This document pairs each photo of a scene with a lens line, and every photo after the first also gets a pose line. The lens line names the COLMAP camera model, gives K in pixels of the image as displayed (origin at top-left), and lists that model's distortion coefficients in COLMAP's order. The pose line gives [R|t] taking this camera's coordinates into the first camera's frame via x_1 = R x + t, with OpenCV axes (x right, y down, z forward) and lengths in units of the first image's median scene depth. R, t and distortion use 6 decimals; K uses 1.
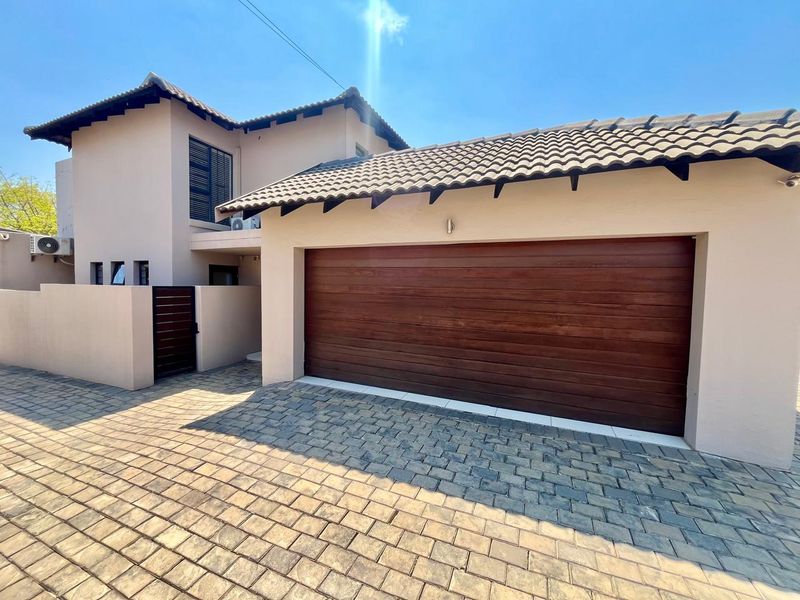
lens RADIAL K [[322.2, 0, 398.2], [0, 322.2, 299.0], [0, 0, 1]] dist [0.001535, -0.000513]
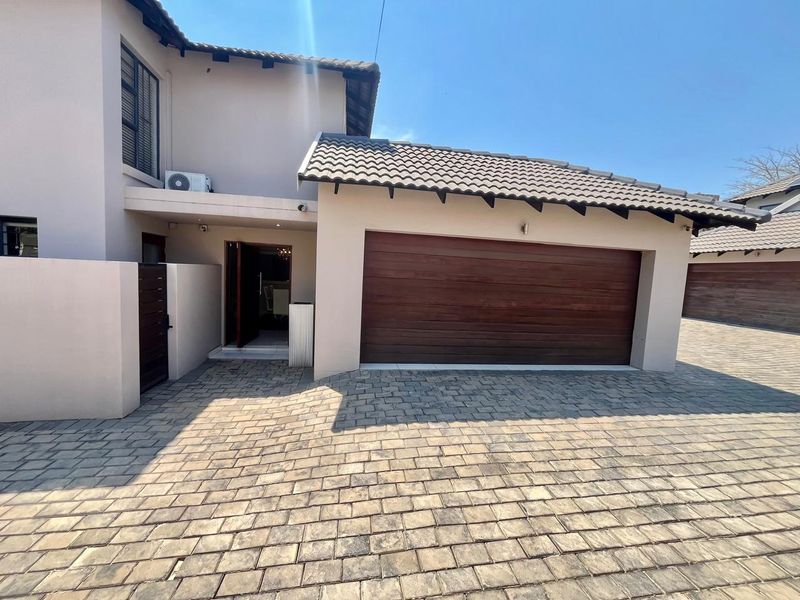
lens RADIAL K [[322.2, 0, 399.1], [0, 322.2, 298.3], [0, 0, 1]] dist [0.001535, -0.000513]
pose [[0.841648, -0.017715, 0.539736, -0.950860], [-0.011367, 0.998659, 0.050503, -0.008402], [-0.539907, -0.048641, 0.840318, 0.179468]]
